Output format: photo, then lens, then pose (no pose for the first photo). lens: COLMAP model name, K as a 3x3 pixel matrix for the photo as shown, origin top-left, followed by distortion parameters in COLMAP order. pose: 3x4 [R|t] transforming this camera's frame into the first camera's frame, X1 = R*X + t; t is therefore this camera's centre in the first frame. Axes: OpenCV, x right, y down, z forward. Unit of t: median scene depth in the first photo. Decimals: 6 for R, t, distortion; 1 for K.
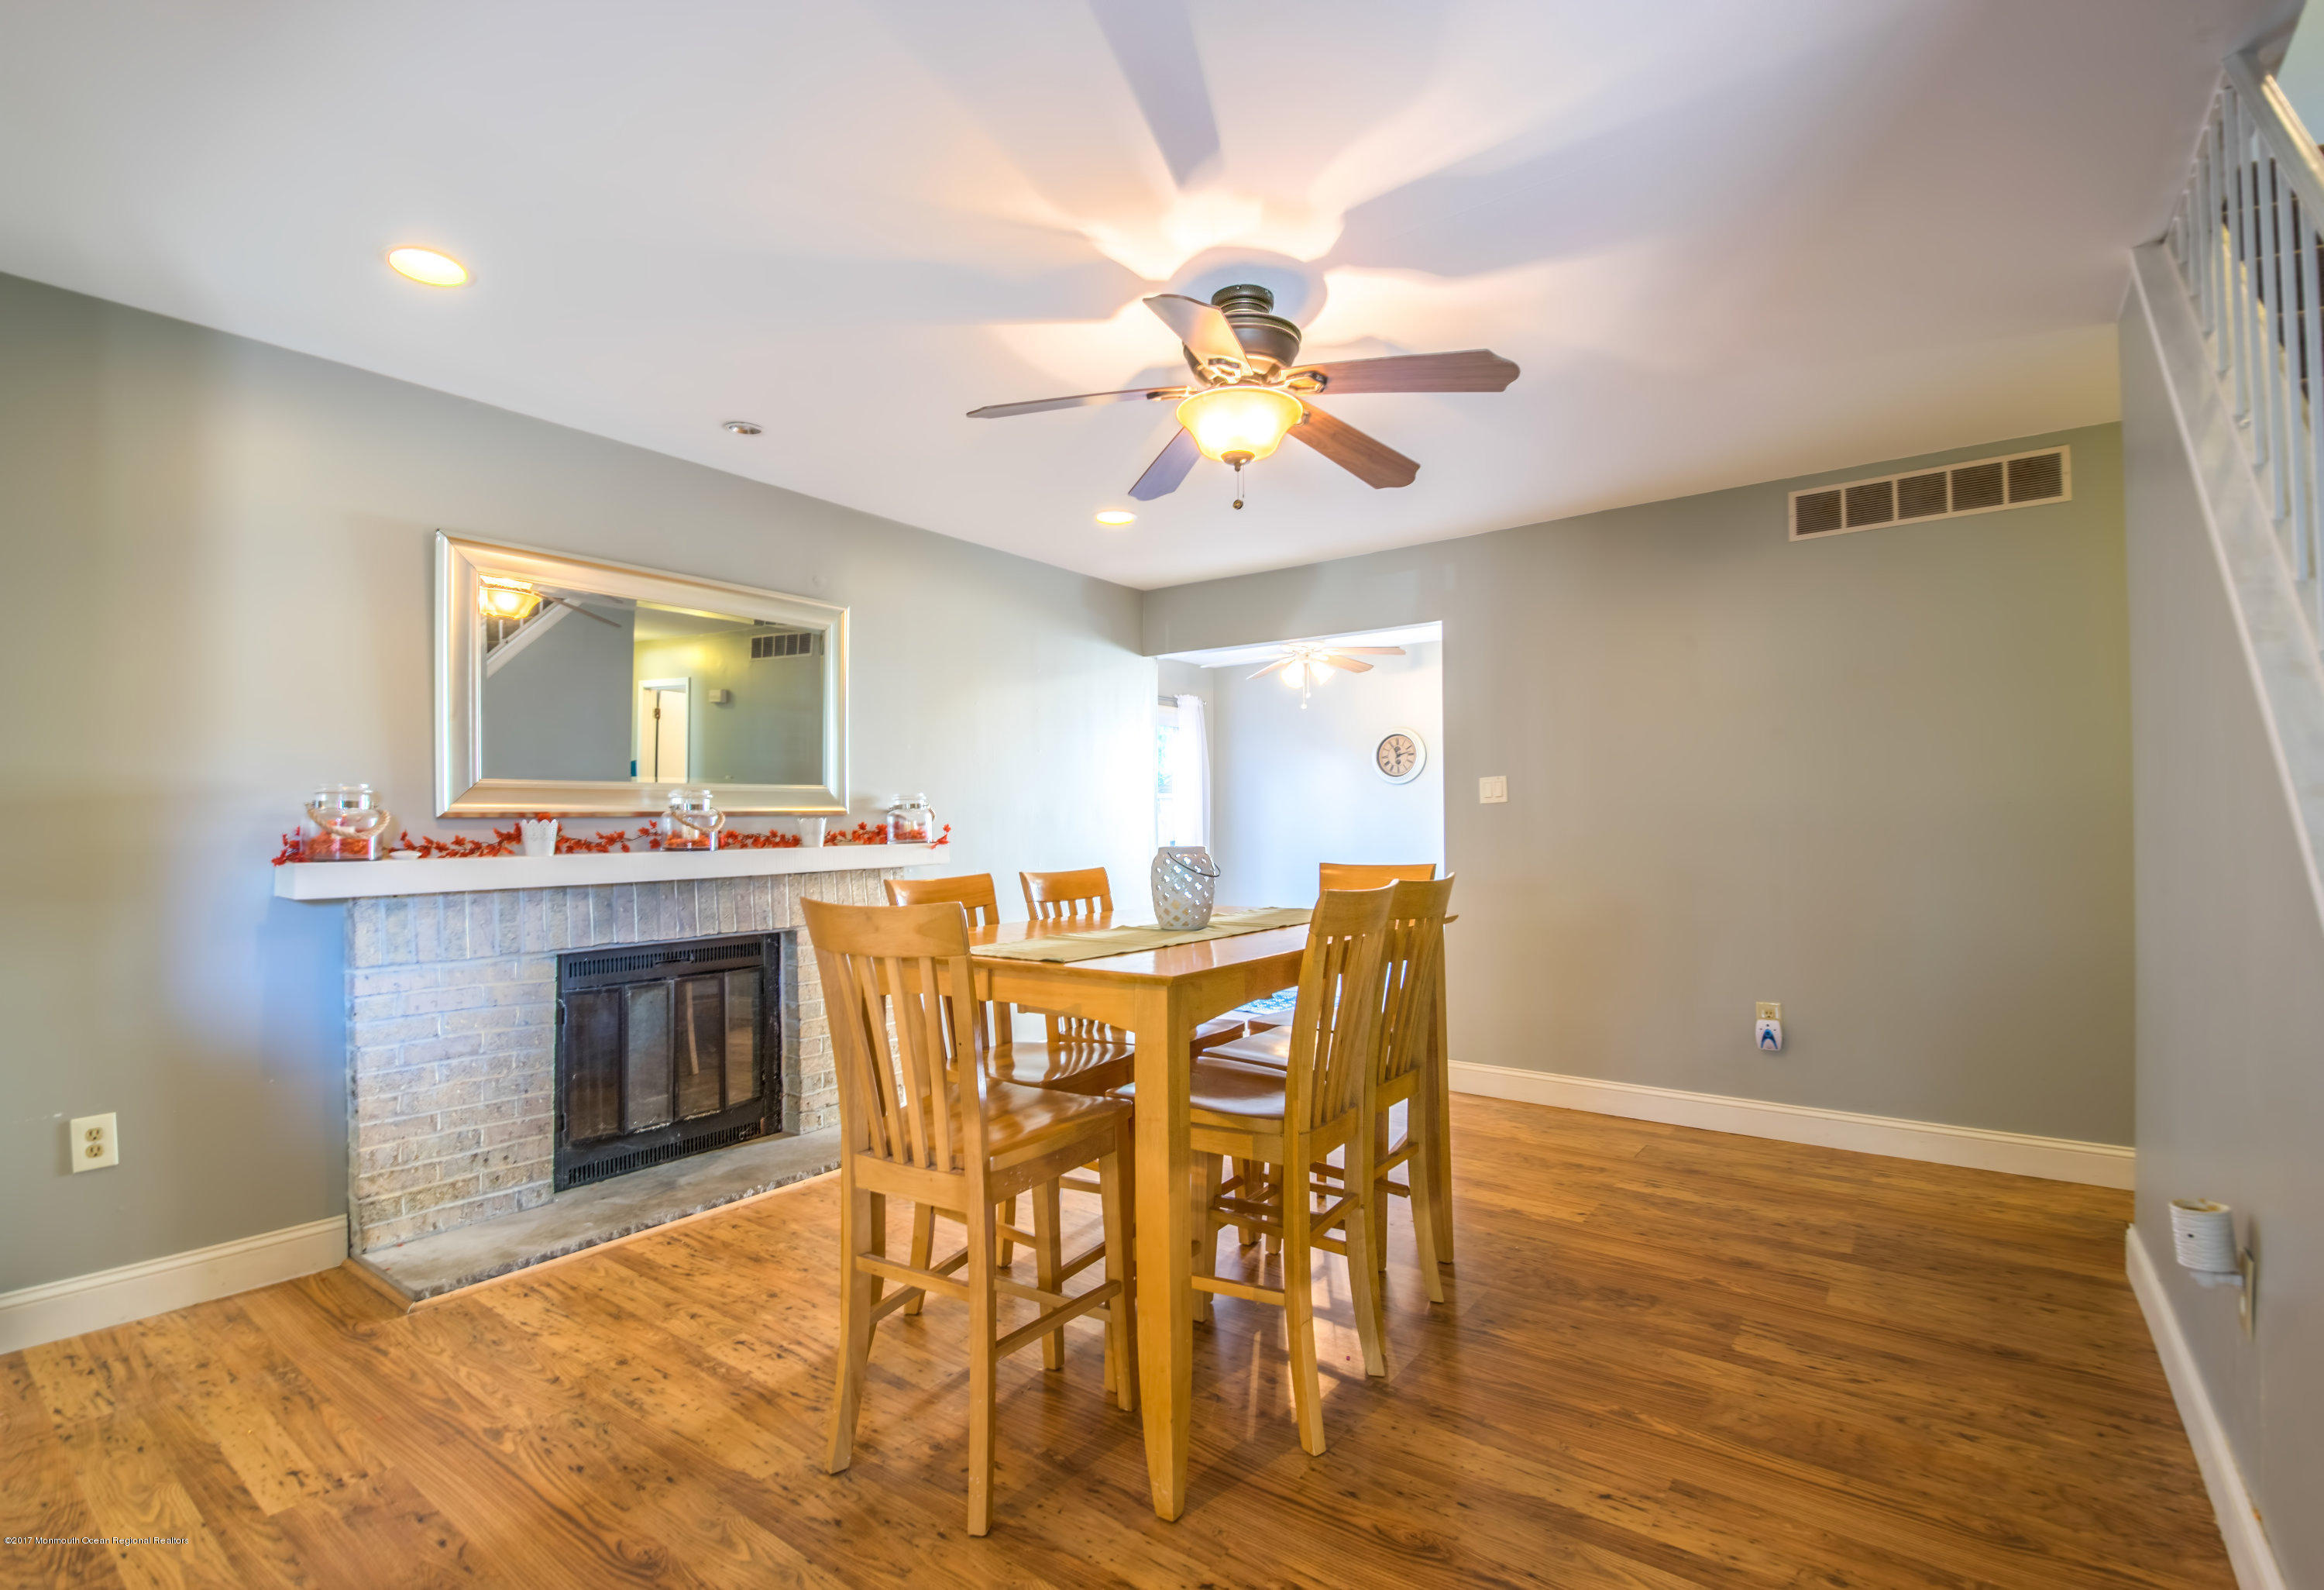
lens RADIAL K [[1036.0, 0, 1165.4], [0, 1036.0, 820.3], [0, 0, 1]] dist [0.025218, 0.000109]
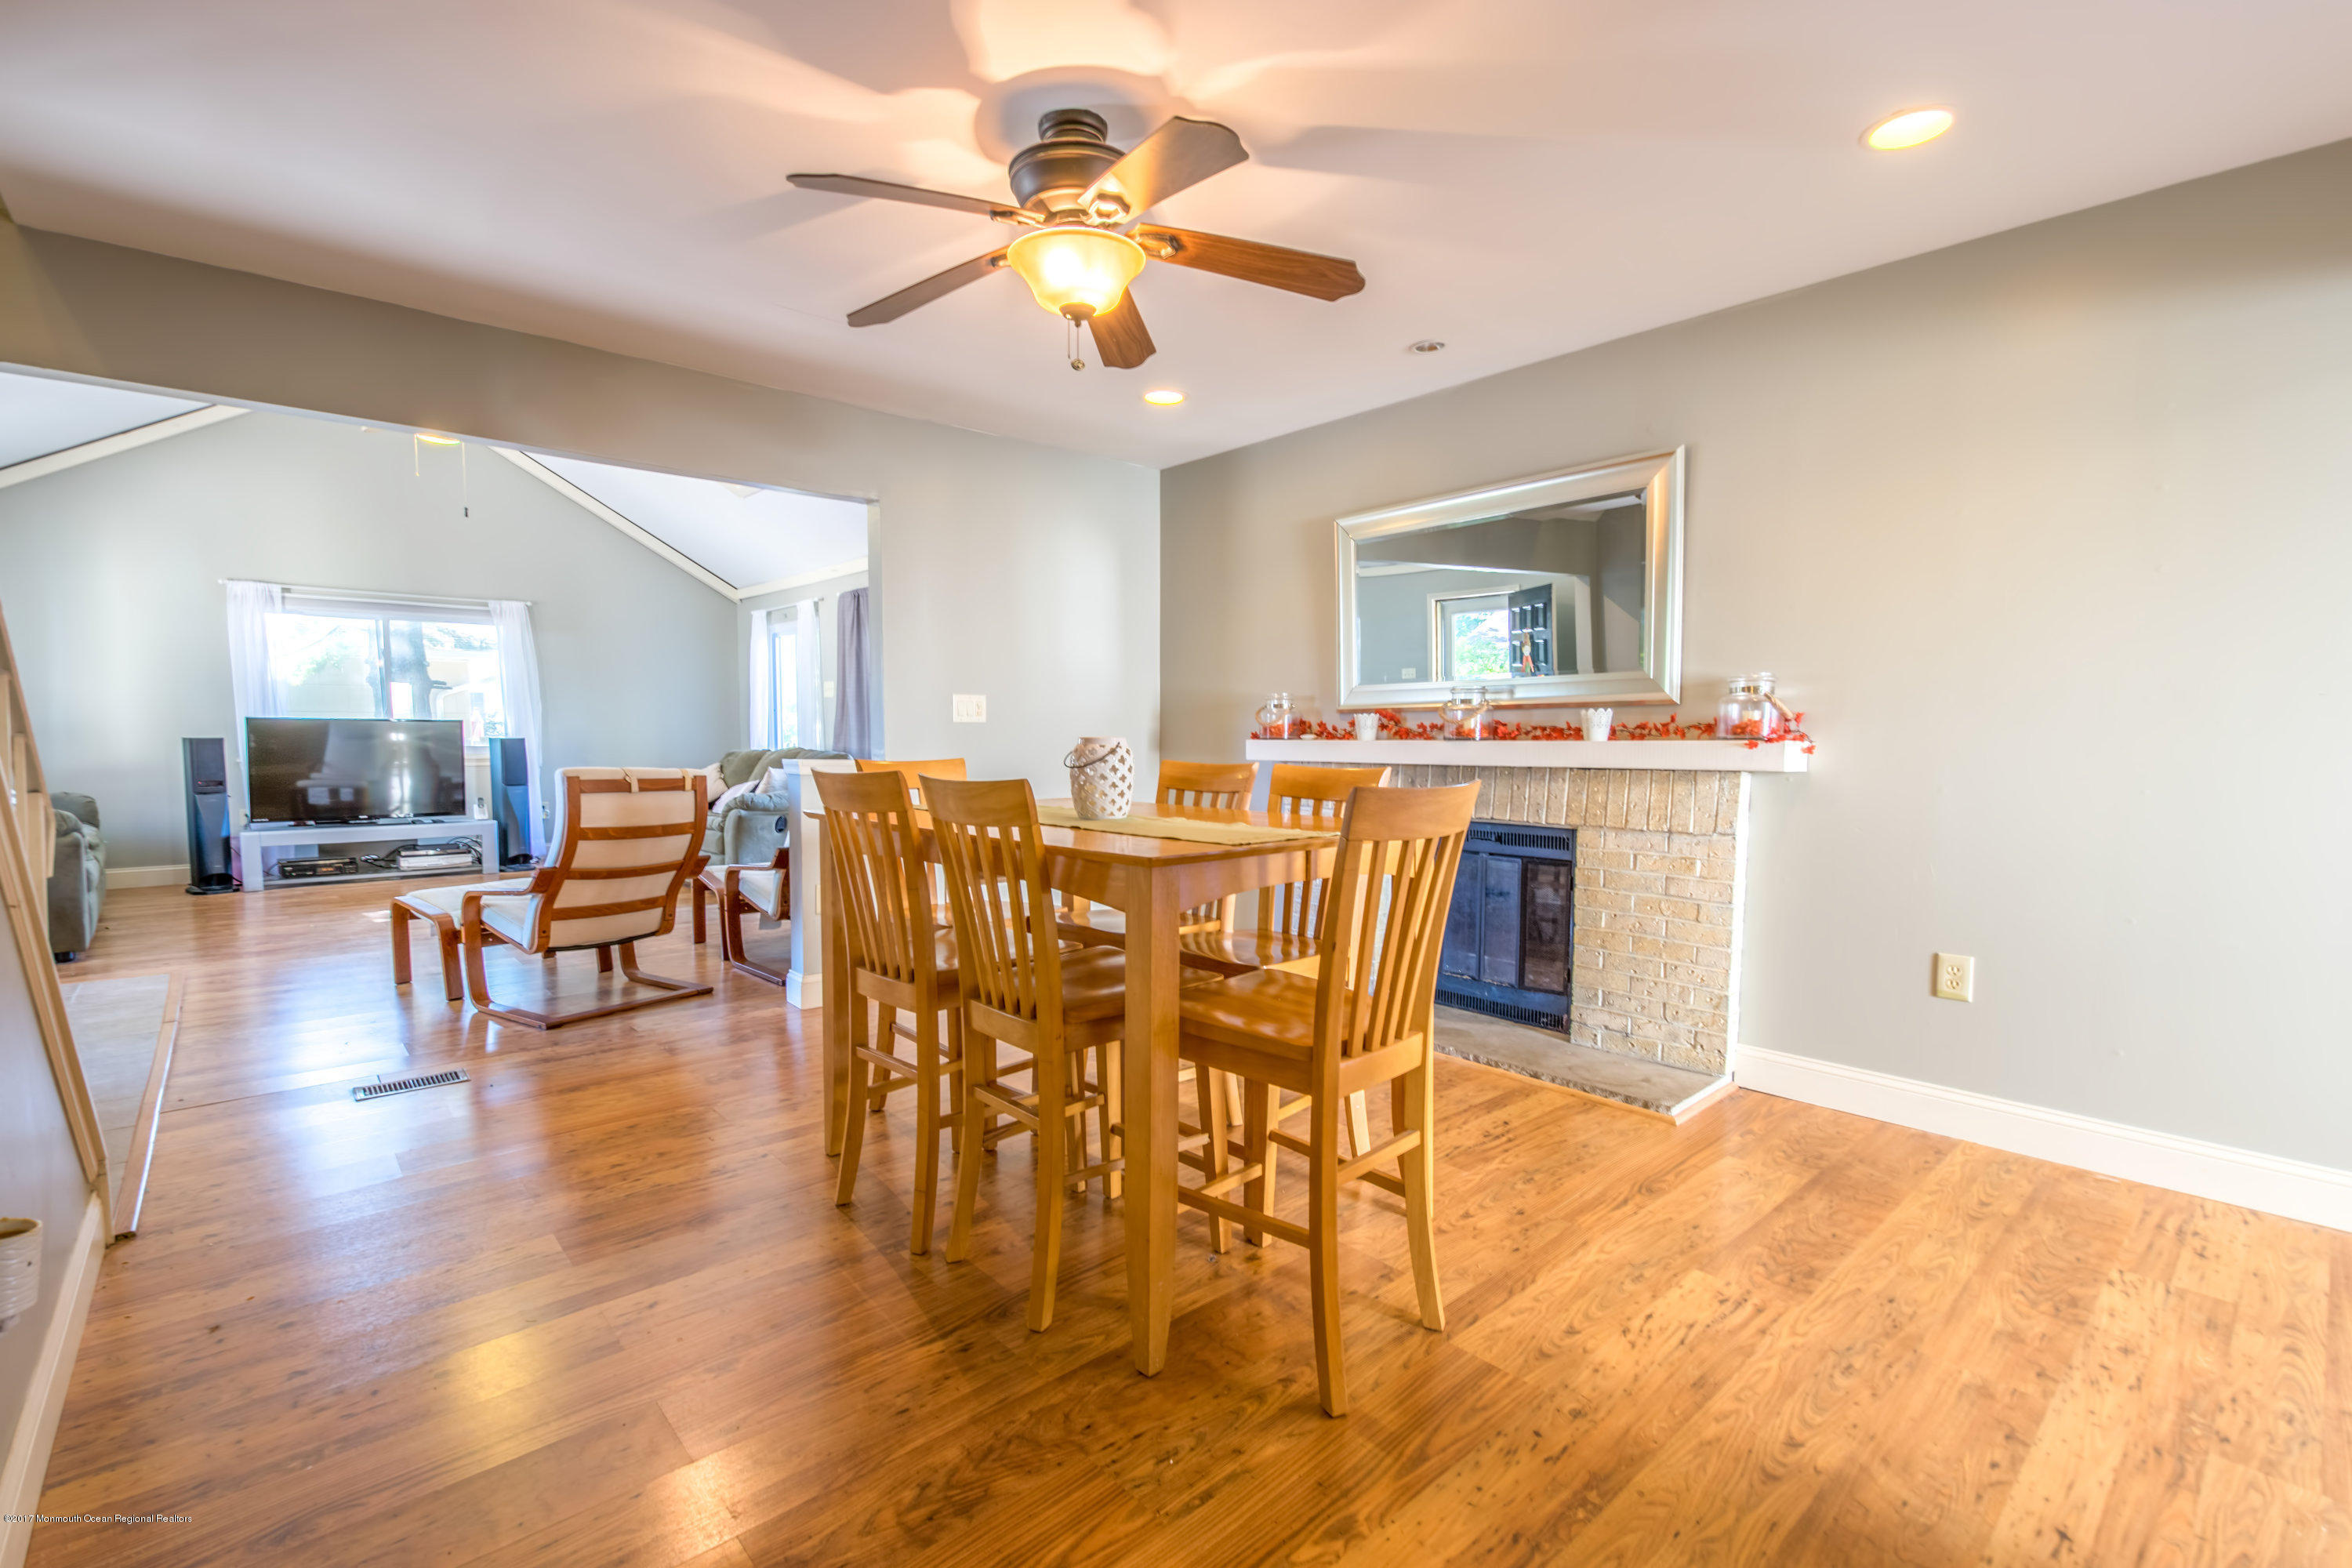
lens RADIAL K [[1061.8, 0, 1171.0], [0, 1061.8, 801.2], [0, 0, 1]] dist [0.034925, -0.034374]
pose [[-0.199248, 0.075600, -0.977029, 0.803976], [0.009531, 0.997122, 0.075211, 0.006623], [0.979903, 0.005674, -0.199395, 1.020577]]
